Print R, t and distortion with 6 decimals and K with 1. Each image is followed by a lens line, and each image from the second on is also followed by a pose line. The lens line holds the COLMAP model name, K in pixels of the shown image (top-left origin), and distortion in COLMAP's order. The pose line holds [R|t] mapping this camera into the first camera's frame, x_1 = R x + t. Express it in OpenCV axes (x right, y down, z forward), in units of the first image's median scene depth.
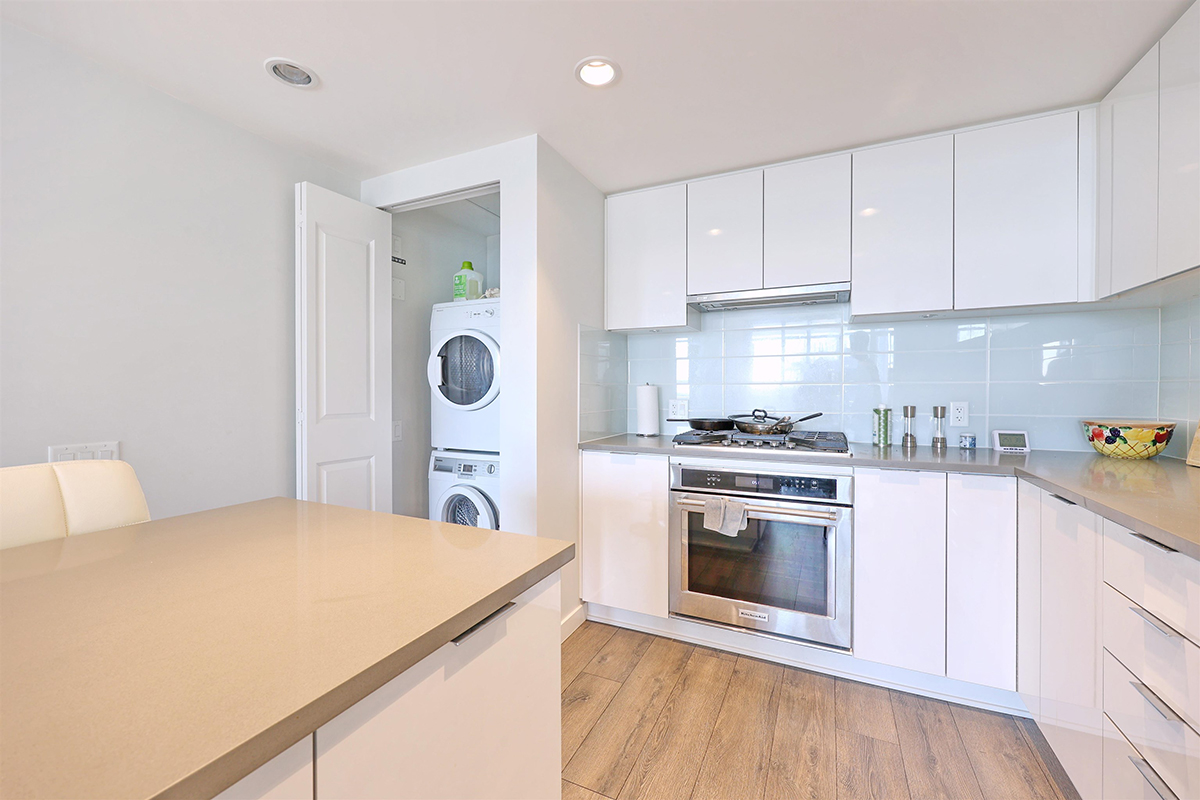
lens RADIAL K [[479.1, 0, 602.5], [0, 479.1, 394.9], [0, 0, 1]] dist [-0.002740, 0.000430]
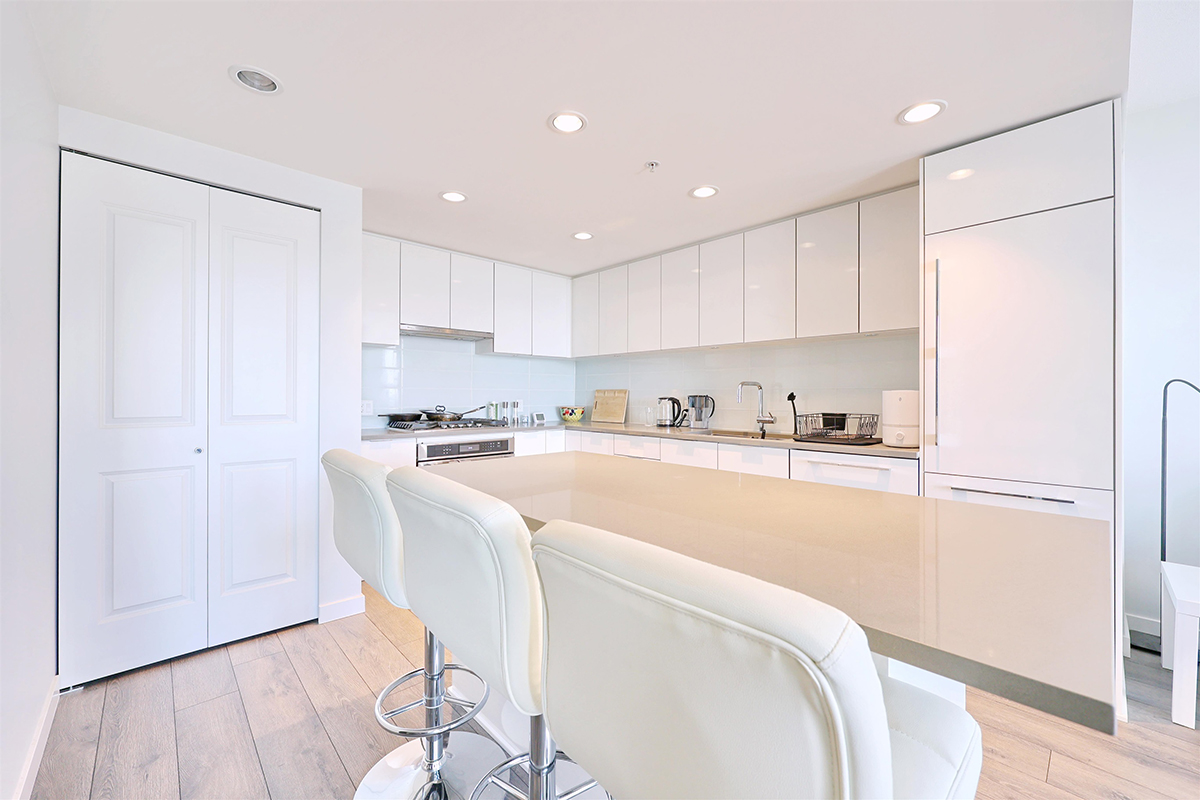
lens RADIAL K [[479.1, 0, 602.5], [0, 479.1, 394.9], [0, 0, 1]] dist [-0.002740, 0.000430]
pose [[0.359525, 0.002389, 0.933132, -1.072017], [0.005948, 0.999971, -0.004852, 0.007502], [-0.933117, 0.007294, 0.359500, -0.039304]]
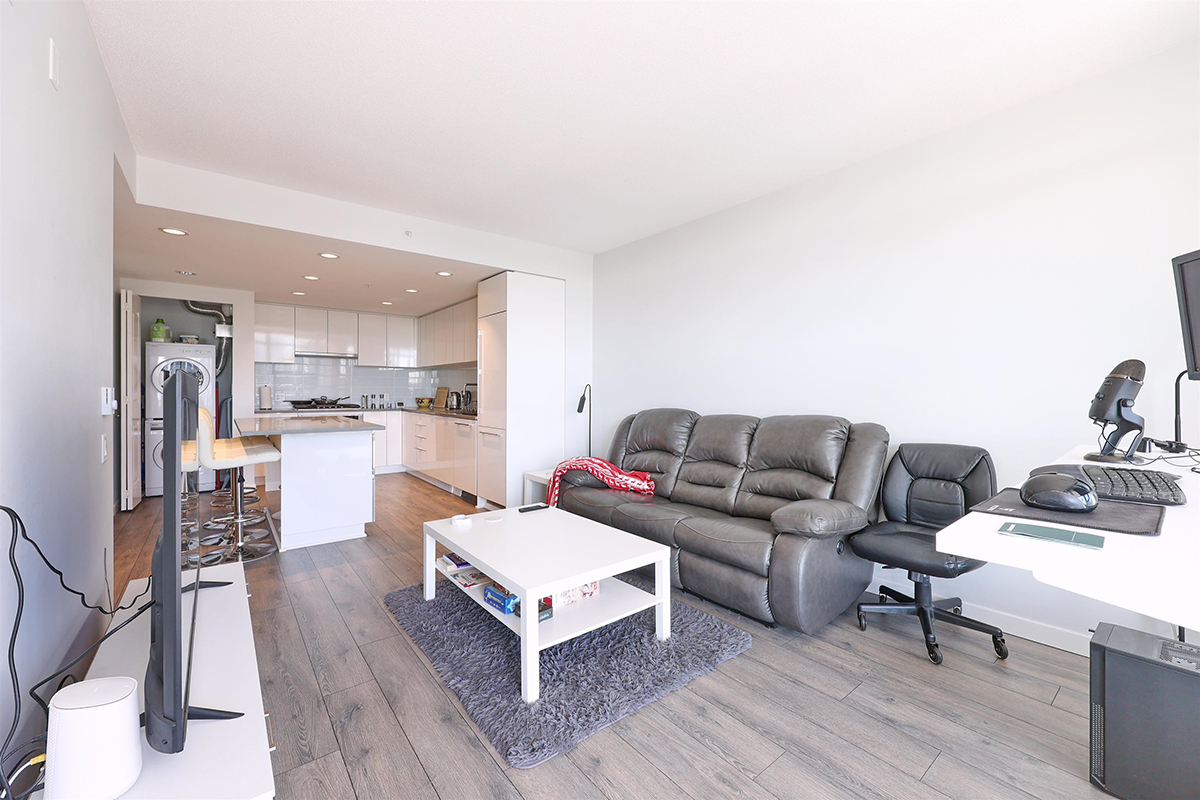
lens RADIAL K [[479.1, 0, 602.5], [0, 479.1, 394.9], [0, 0, 1]] dist [-0.002740, 0.000430]
pose [[0.435307, -0.003330, 0.900276, -1.666627], [0.000752, 0.999994, 0.003335, 0.017651], [-0.900282, -0.000774, 0.435307, -1.871068]]
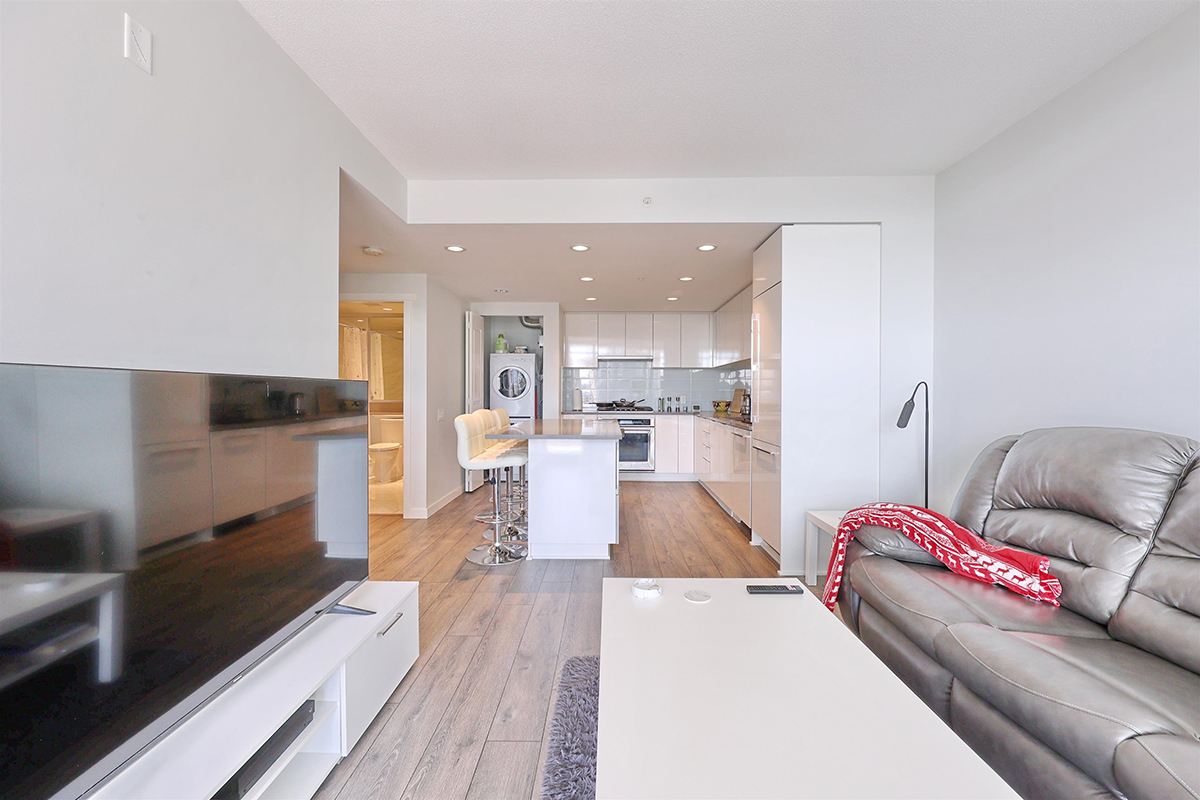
lens RADIAL K [[479.1, 0, 602.5], [0, 479.1, 394.9], [0, 0, 1]] dist [-0.002740, 0.000430]
pose [[0.908952, 0.000544, 0.416900, -1.088907], [0.000536, 0.999997, -0.002472, 0.017204], [-0.416900, 0.002470, 0.908949, -1.707335]]
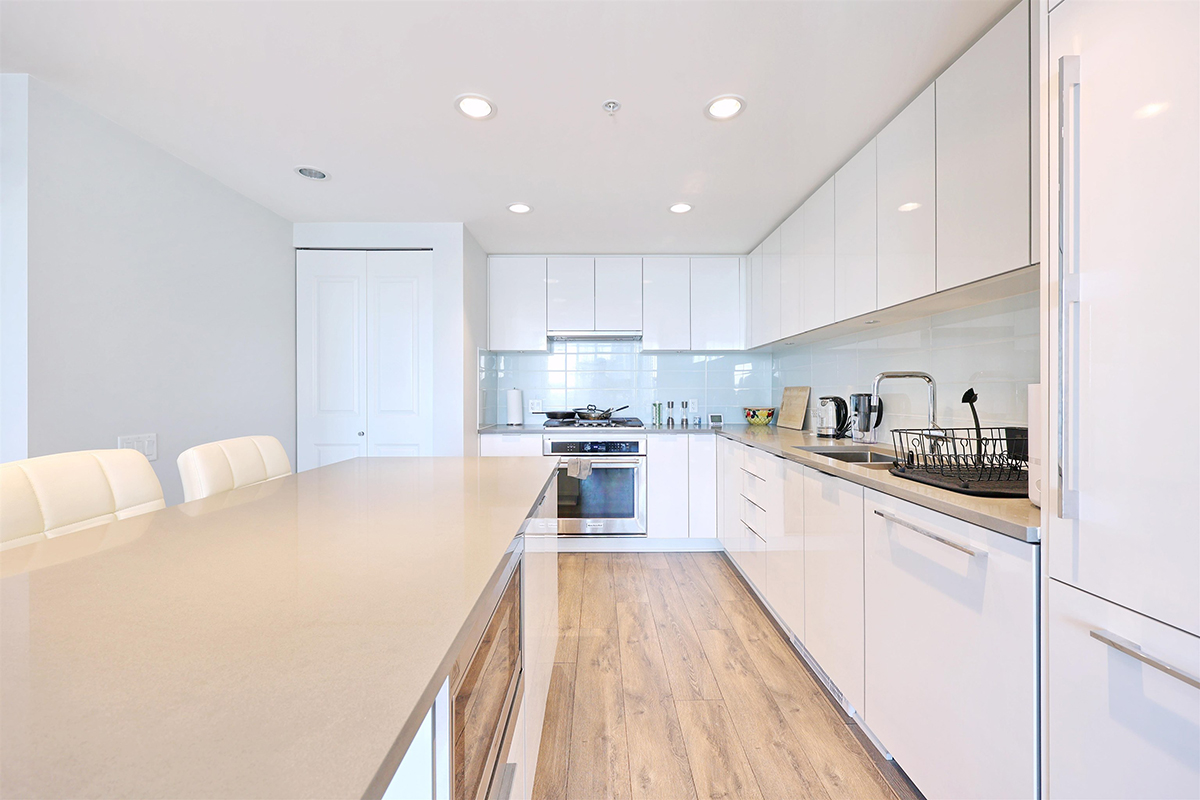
lens RADIAL K [[479.1, 0, 602.5], [0, 479.1, 394.9], [0, 0, 1]] dist [-0.002740, 0.000430]
pose [[0.900384, -0.002968, 0.435086, -0.394625], [0.006171, 0.999963, -0.005950, 0.008117], [-0.435052, 0.008042, 0.900369, -0.539326]]
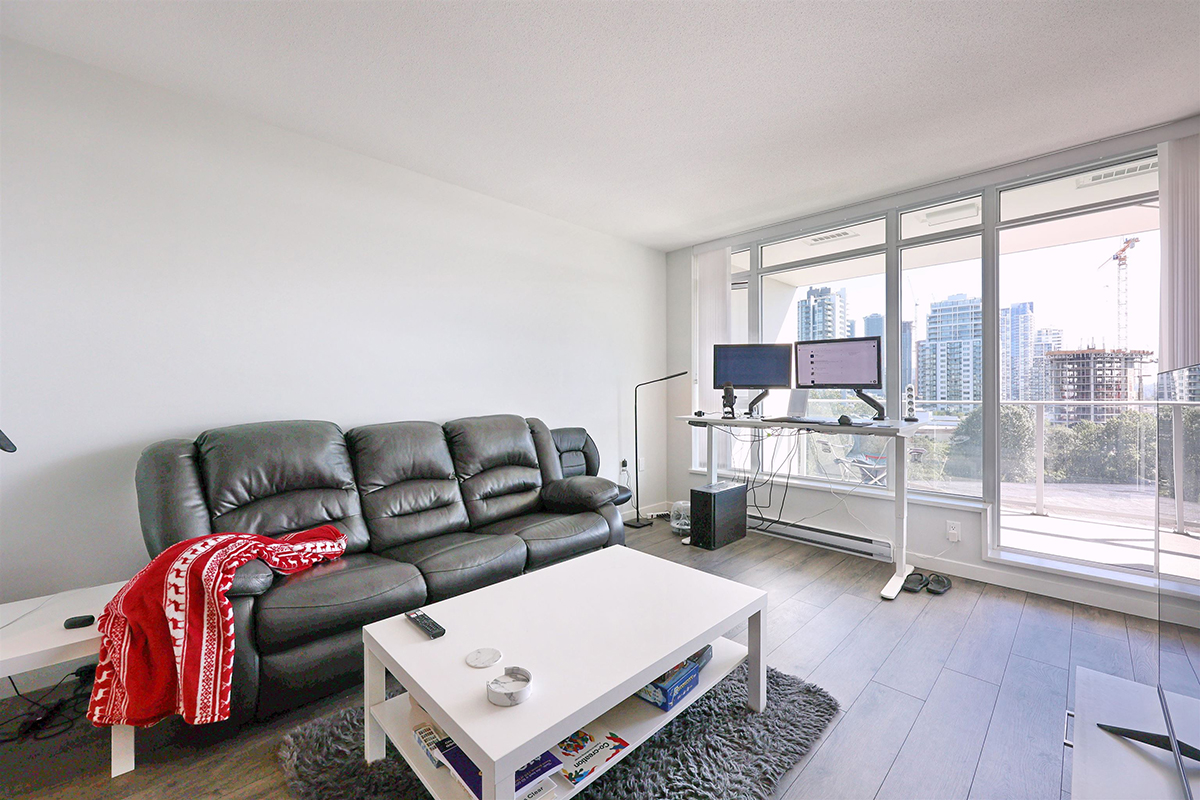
lens RADIAL K [[479.1, 0, 602.5], [0, 479.1, 394.9], [0, 0, 1]] dist [-0.002740, 0.000430]
pose [[-0.940368, -0.000935, 0.340158, -0.954955], [0.001457, 0.999976, 0.006776, 0.008671], [-0.340156, 0.006867, -0.940344, -0.446594]]
